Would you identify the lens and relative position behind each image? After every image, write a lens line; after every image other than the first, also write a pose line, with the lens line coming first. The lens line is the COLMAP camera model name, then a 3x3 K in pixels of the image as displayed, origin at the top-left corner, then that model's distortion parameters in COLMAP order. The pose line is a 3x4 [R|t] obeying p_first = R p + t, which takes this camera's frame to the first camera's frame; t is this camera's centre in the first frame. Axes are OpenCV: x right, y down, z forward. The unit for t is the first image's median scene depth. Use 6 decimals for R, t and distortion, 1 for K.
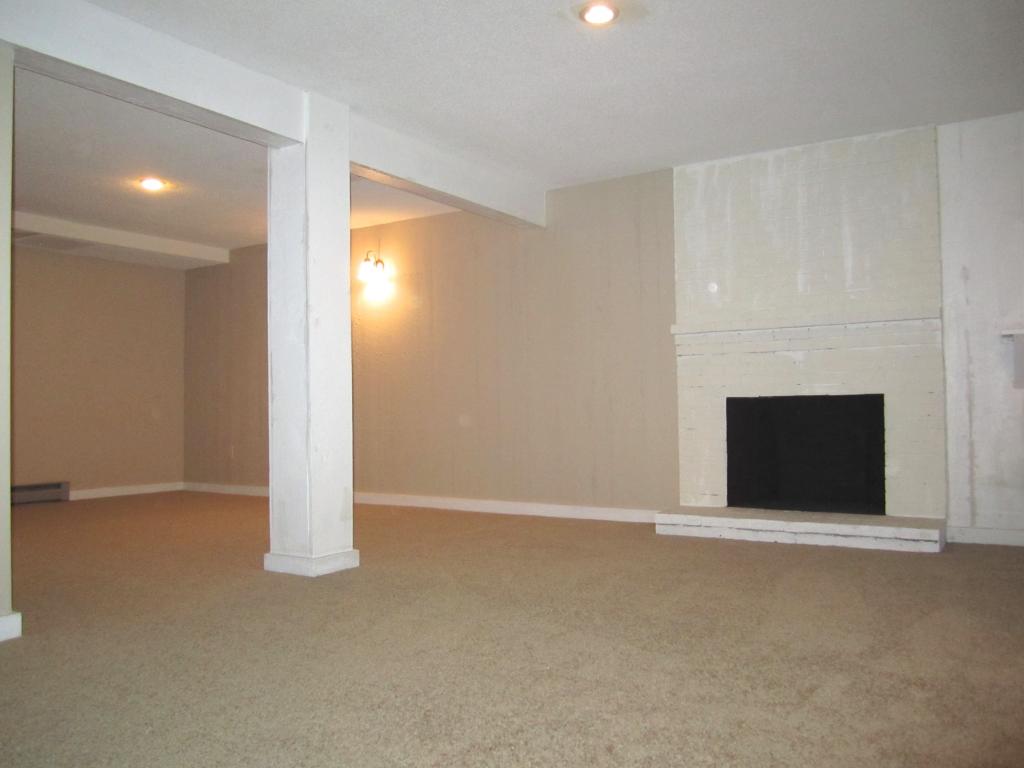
lens RADIAL K [[835.2, 0, 506.6], [0, 835.2, 387.5], [0, 0, 1]] dist [-0.067856, 0.024690]
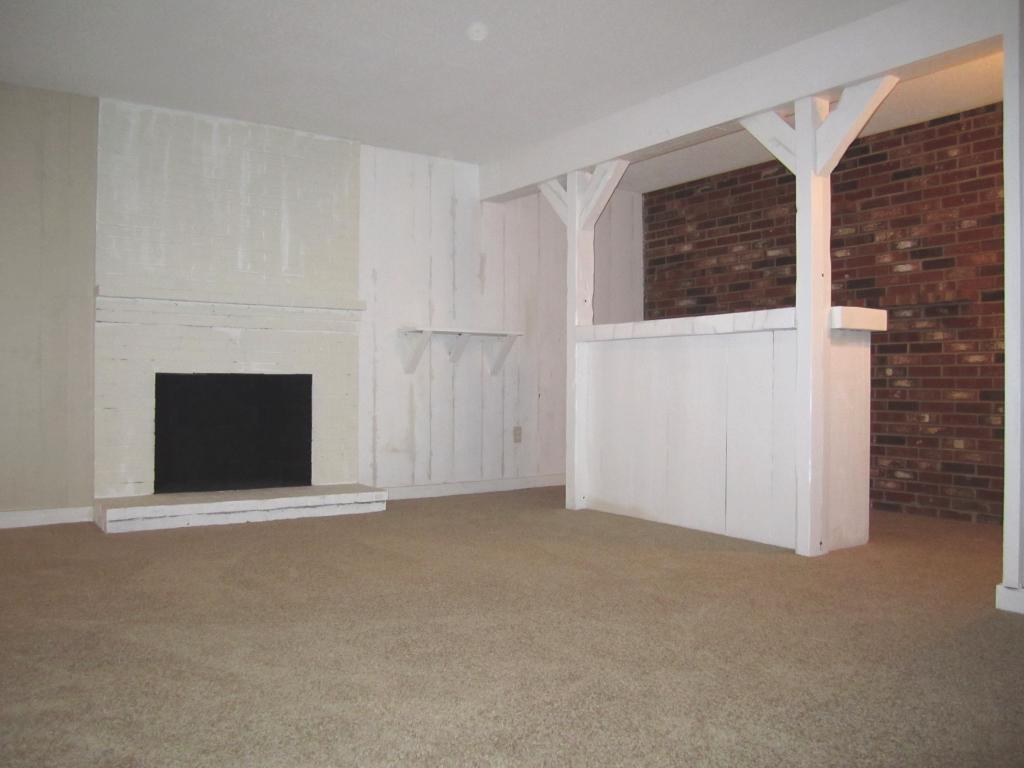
lens RADIAL K [[835.2, 0, 506.6], [0, 835.2, 387.5], [0, 0, 1]] dist [-0.067856, 0.024690]
pose [[0.392990, 0.015896, 0.919405, -0.440241], [-0.034359, 0.999406, -0.002593, 0.018445], [-0.918901, -0.030571, 0.393303, 0.321965]]
